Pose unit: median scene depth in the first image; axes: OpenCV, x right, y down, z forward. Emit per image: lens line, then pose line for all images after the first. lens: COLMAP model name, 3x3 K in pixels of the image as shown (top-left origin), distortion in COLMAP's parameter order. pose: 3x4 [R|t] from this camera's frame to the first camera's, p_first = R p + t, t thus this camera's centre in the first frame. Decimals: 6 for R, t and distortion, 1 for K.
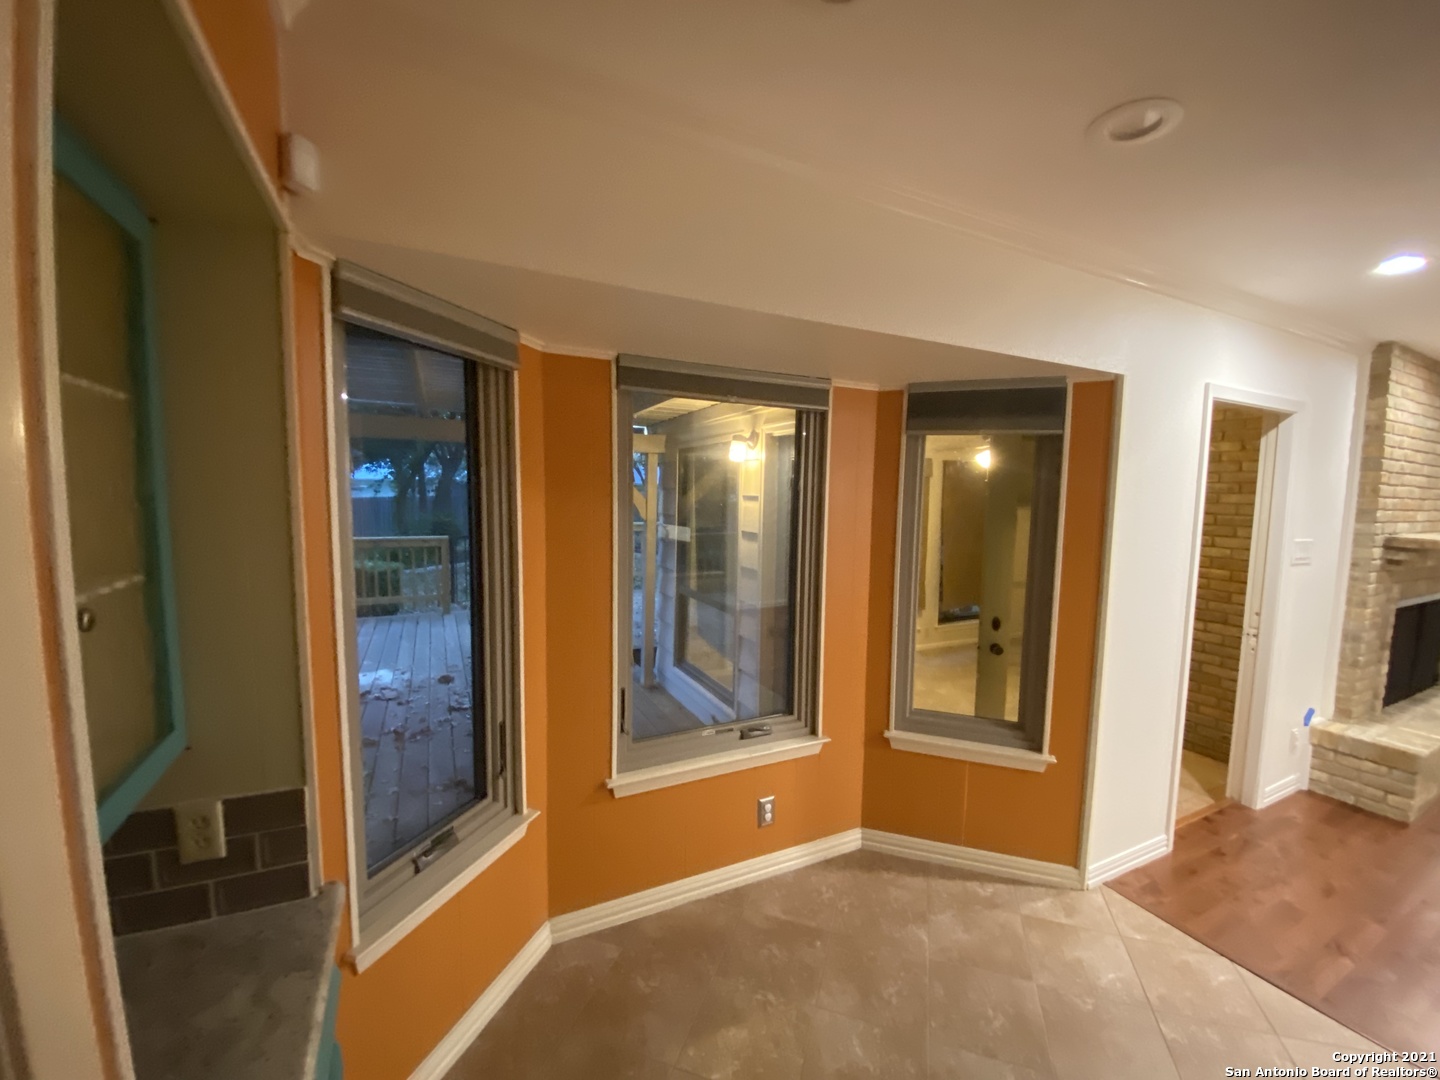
lens RADIAL K [[582.9, 0, 720.0], [0, 582.9, 540.0], [0, 0, 1]] dist [0.029749, -0.023577]
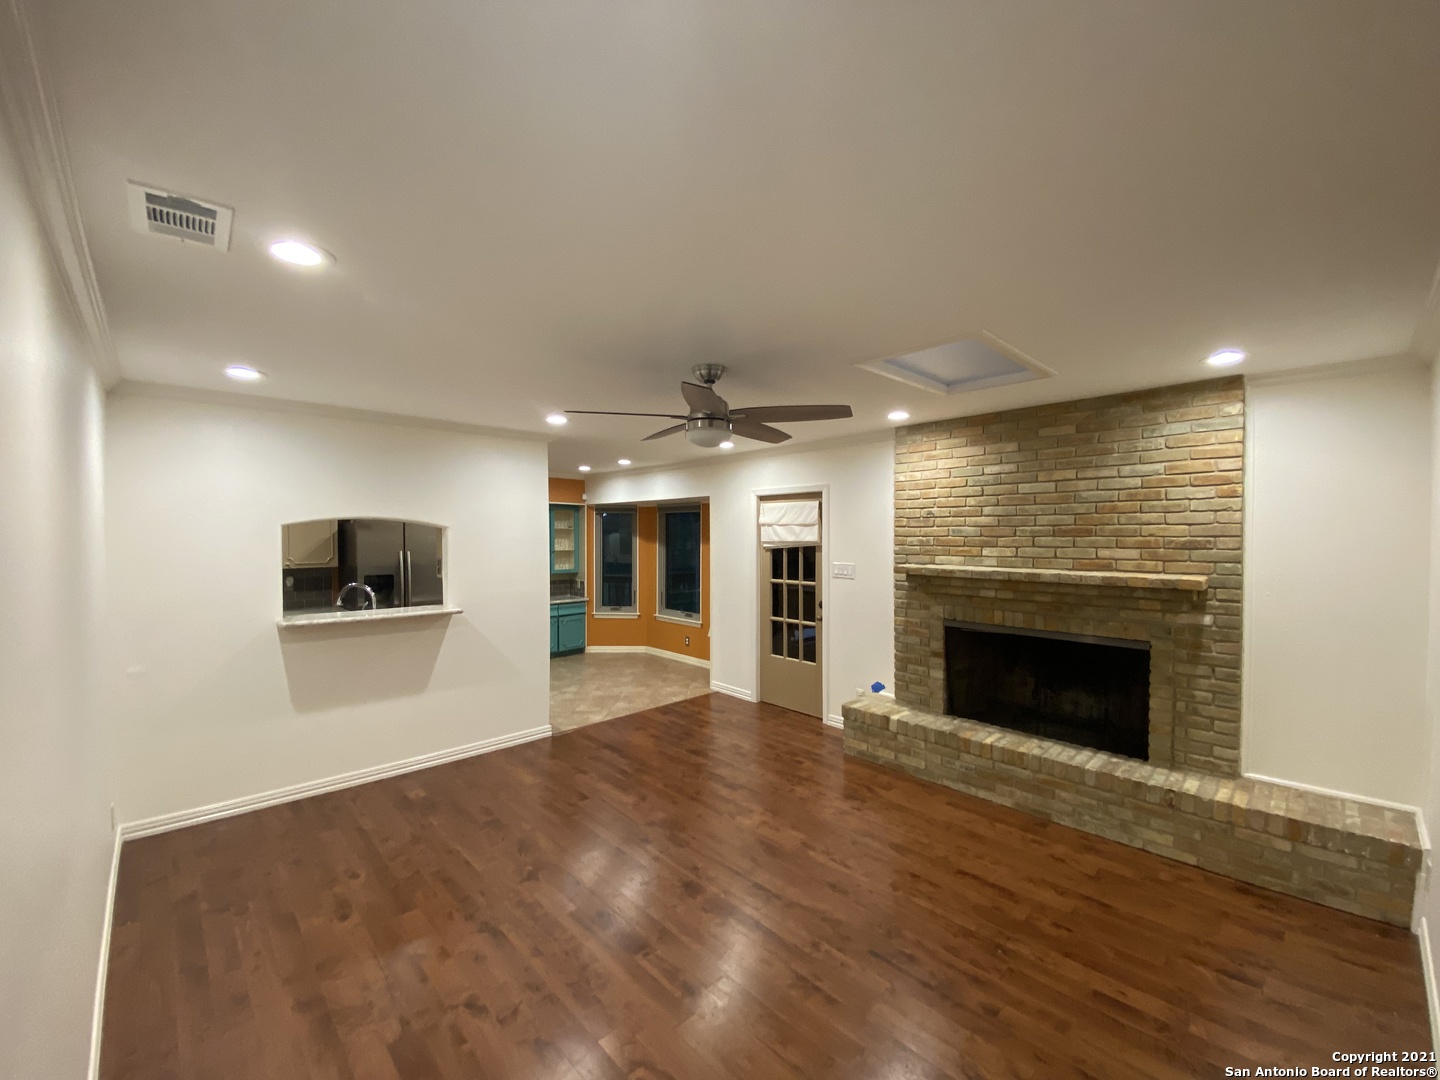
lens RADIAL K [[582.9, 0, 720.0], [0, 582.9, 540.0], [0, 0, 1]] dist [0.029749, -0.023577]
pose [[0.293786, -0.004971, -0.955858, 2.338925], [-0.082756, 0.996099, -0.030616, 0.015983], [0.952282, 0.088097, 0.292229, 0.181607]]
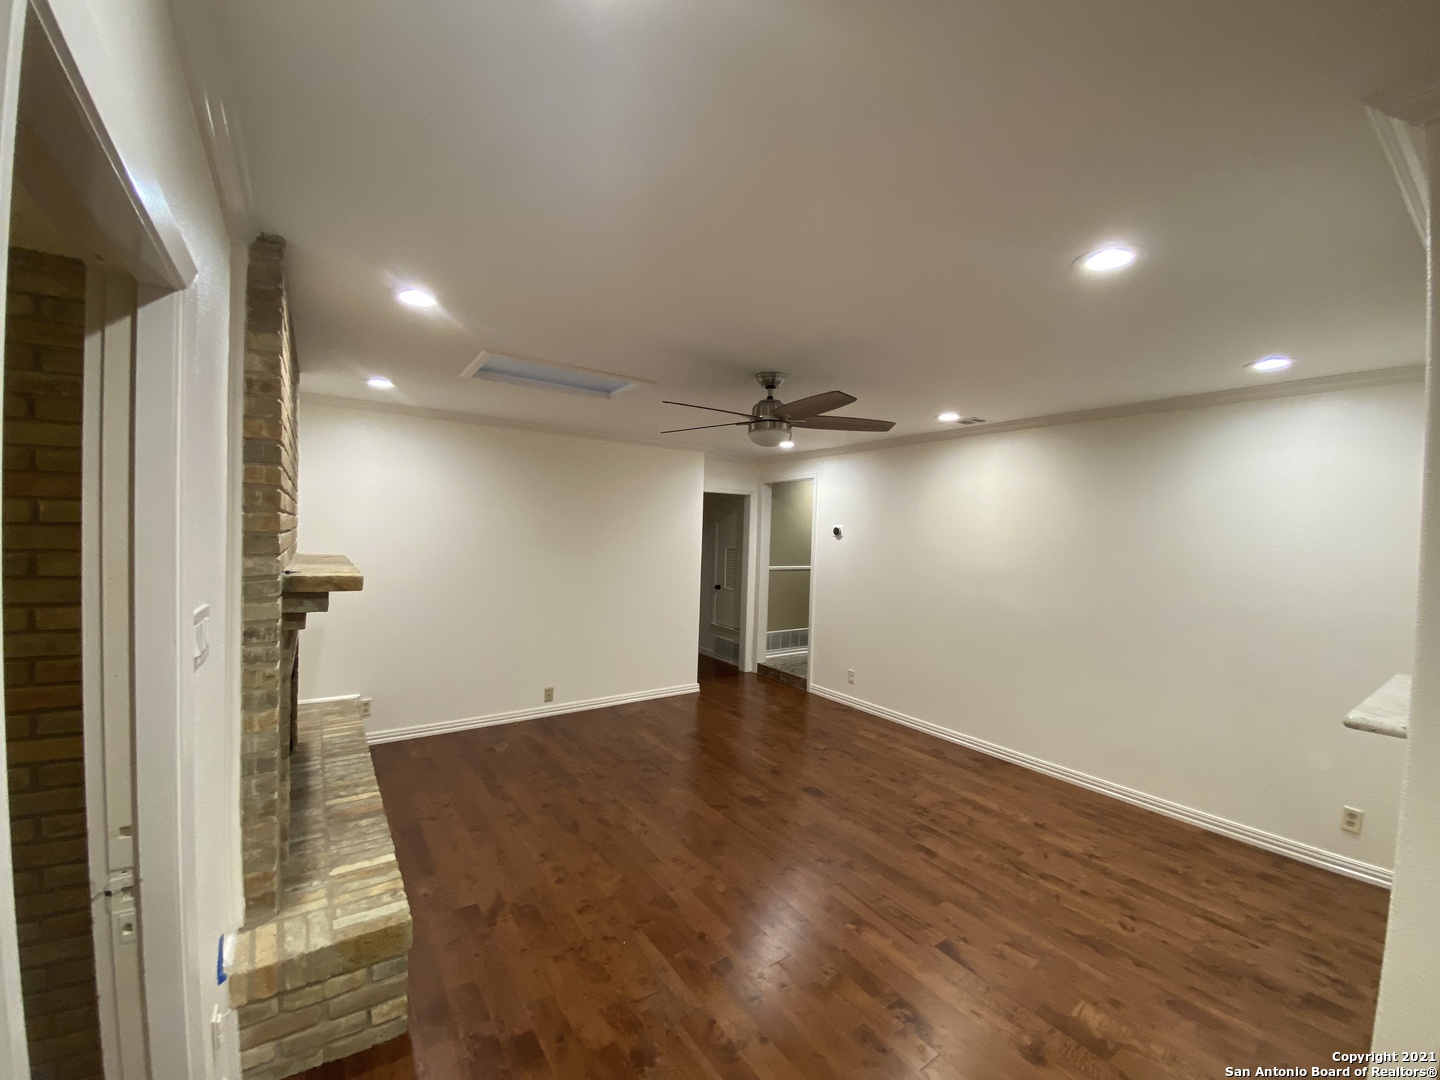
lens RADIAL K [[582.9, 0, 720.0], [0, 582.9, 540.0], [0, 0, 1]] dist [0.029749, -0.023577]
pose [[-0.138623, -0.038928, 0.989580, 0.493650], [0.069206, 0.996404, 0.048891, -0.042581], [-0.987924, 0.075262, -0.135430, 0.645444]]
